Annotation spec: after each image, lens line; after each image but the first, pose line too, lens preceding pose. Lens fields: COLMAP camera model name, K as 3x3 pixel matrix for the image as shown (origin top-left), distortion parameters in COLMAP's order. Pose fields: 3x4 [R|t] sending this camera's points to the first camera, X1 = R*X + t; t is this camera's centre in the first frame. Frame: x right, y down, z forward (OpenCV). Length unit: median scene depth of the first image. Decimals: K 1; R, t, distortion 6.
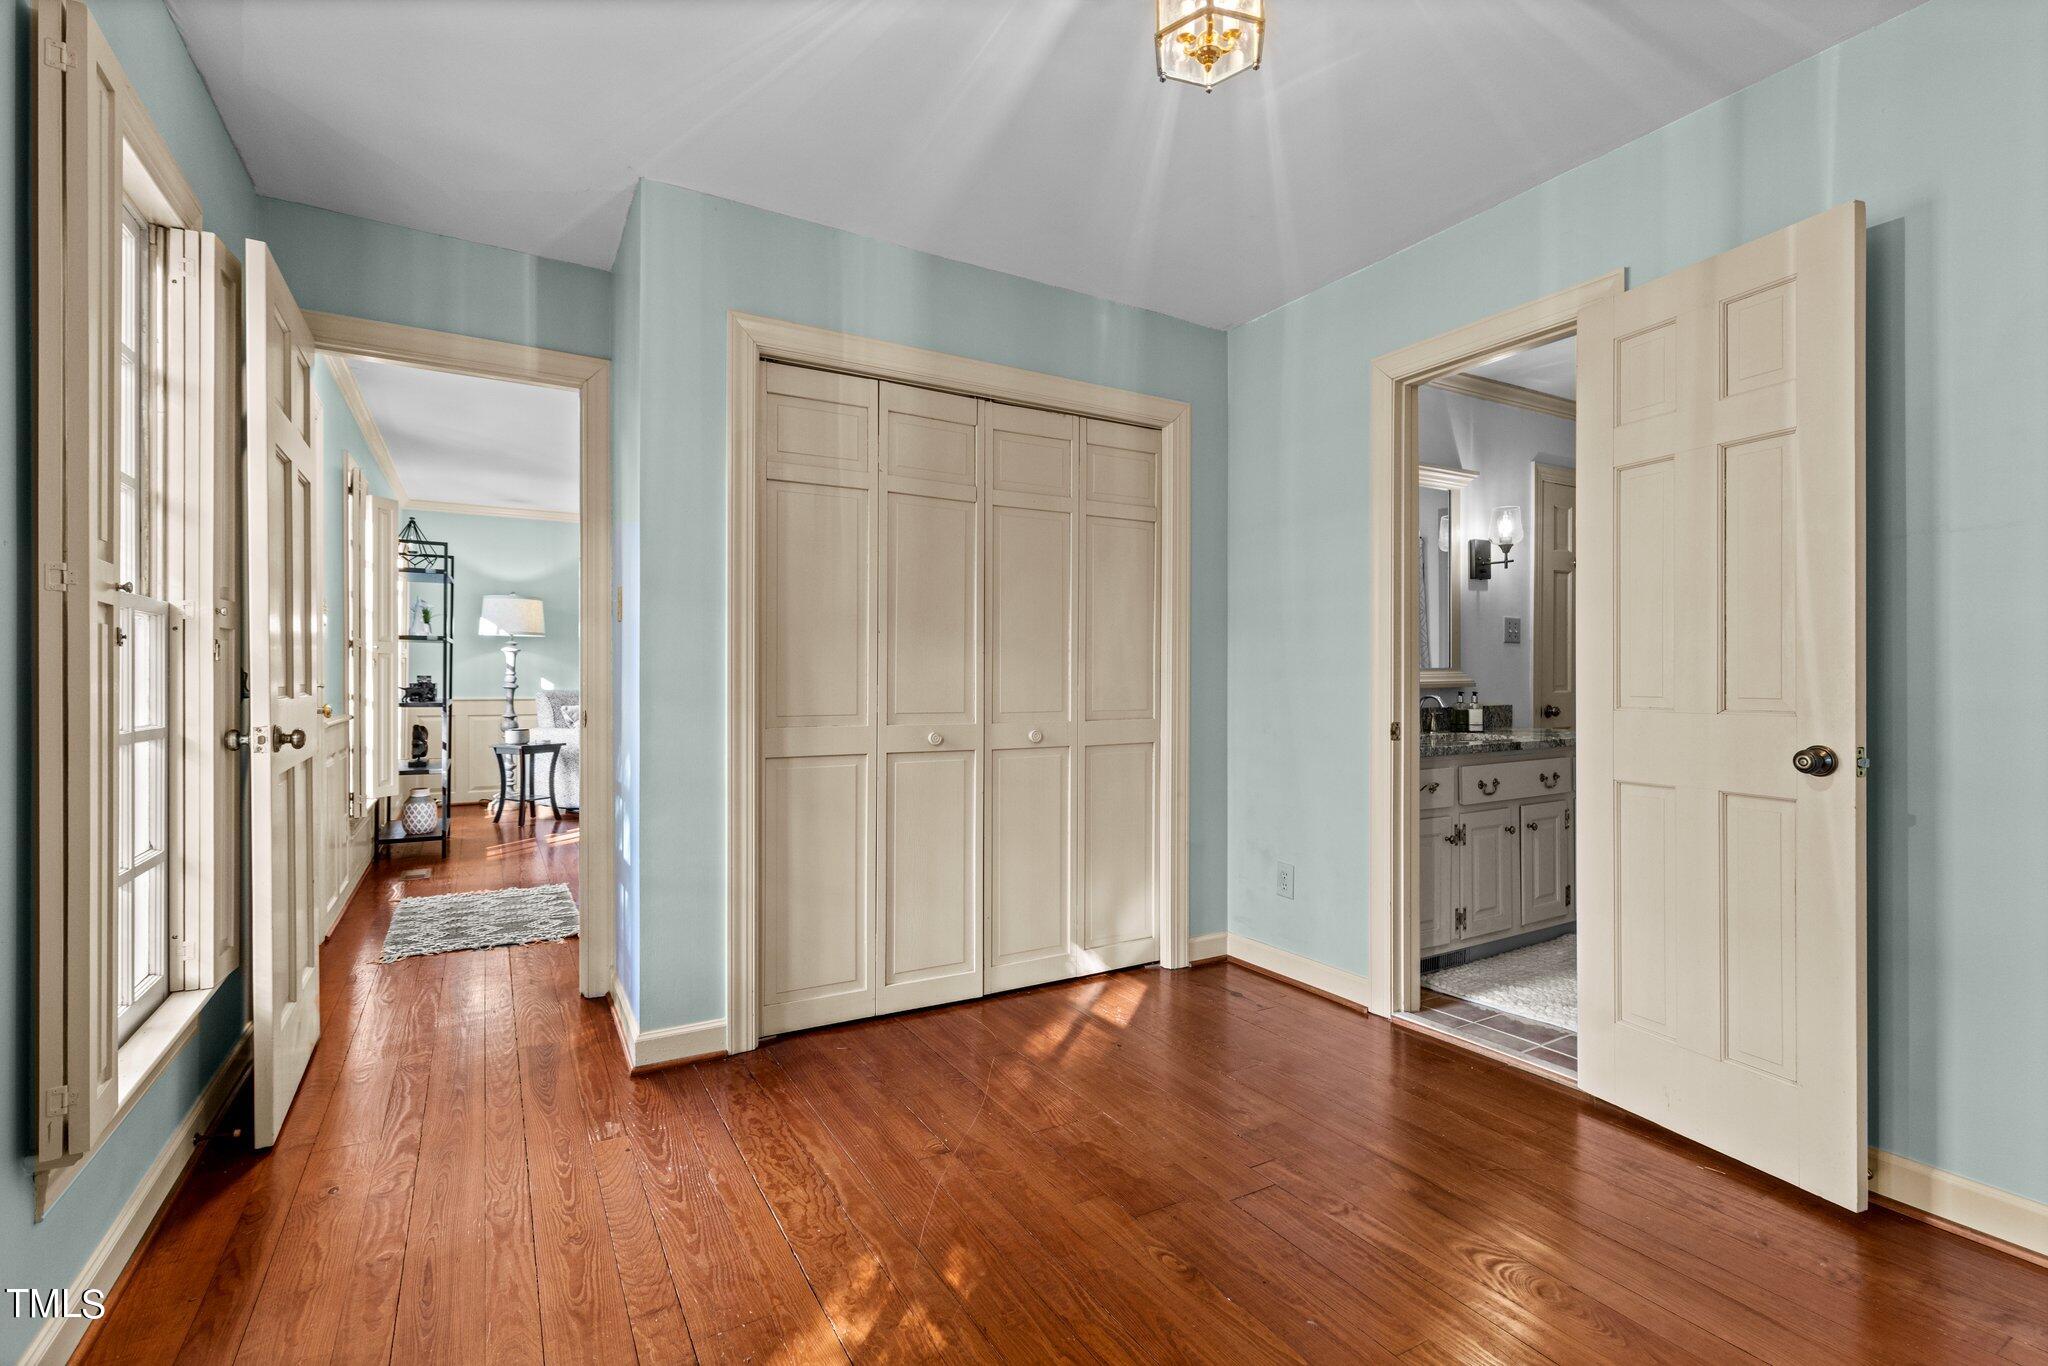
lens RADIAL K [[930.7, 0, 1029.4], [0, 930.7, 678.0], [0, 0, 1]] dist [0.005080, 0.000452]
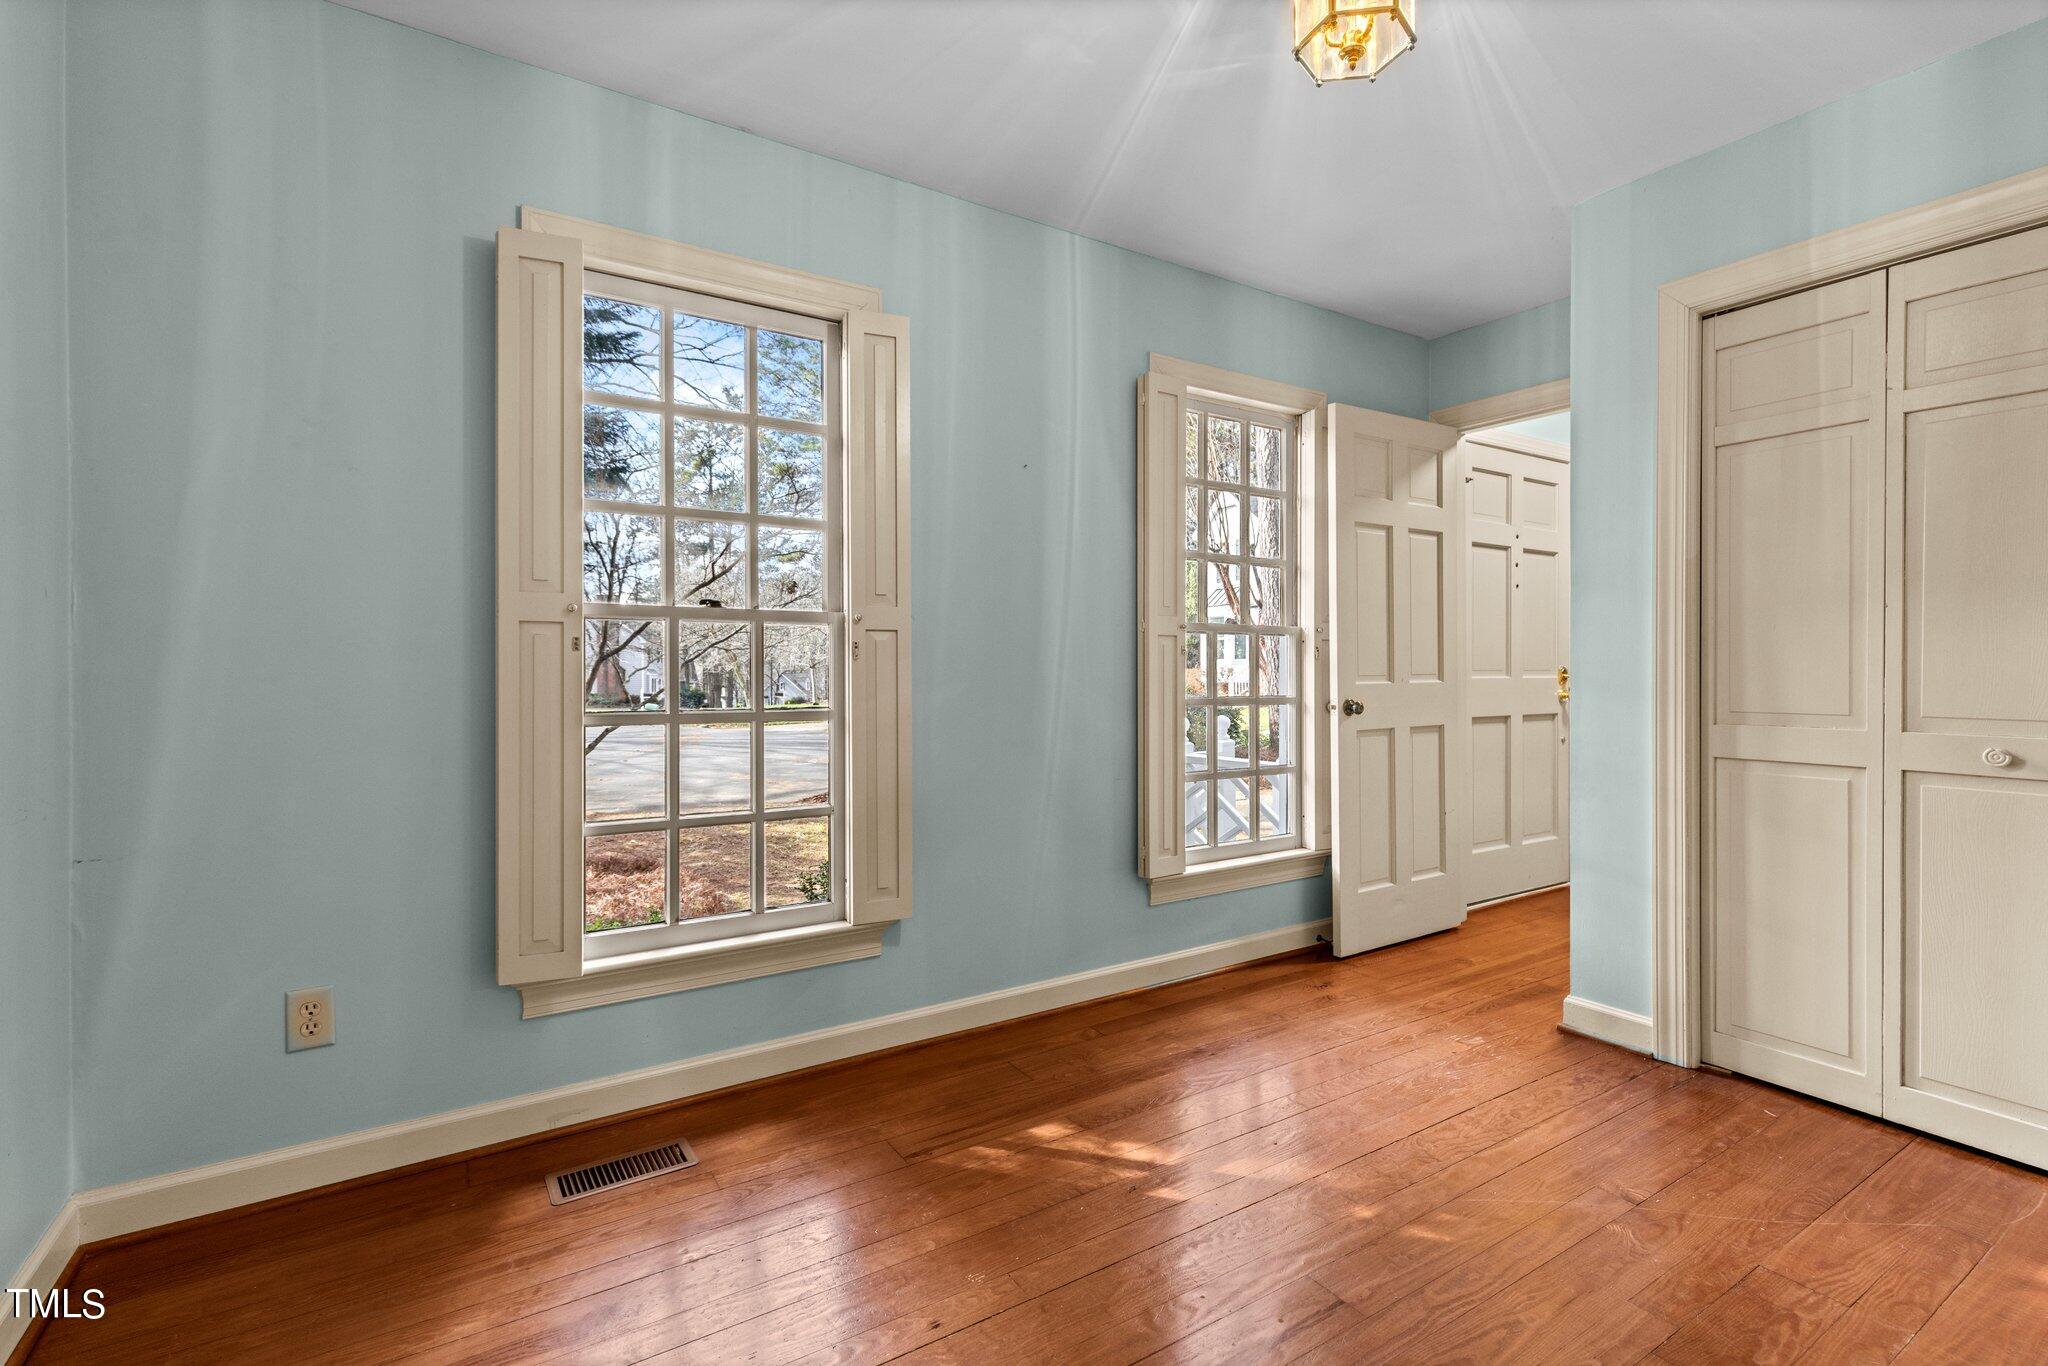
lens RADIAL K [[930.7, 0, 1029.4], [0, 930.7, 678.0], [0, 0, 1]] dist [0.005080, 0.000452]
pose [[0.038489, 0.006430, -0.999238, 0.616616], [0.002541, 0.999975, 0.006533, 0.001419], [0.999256, -0.002790, 0.038472, 0.312878]]
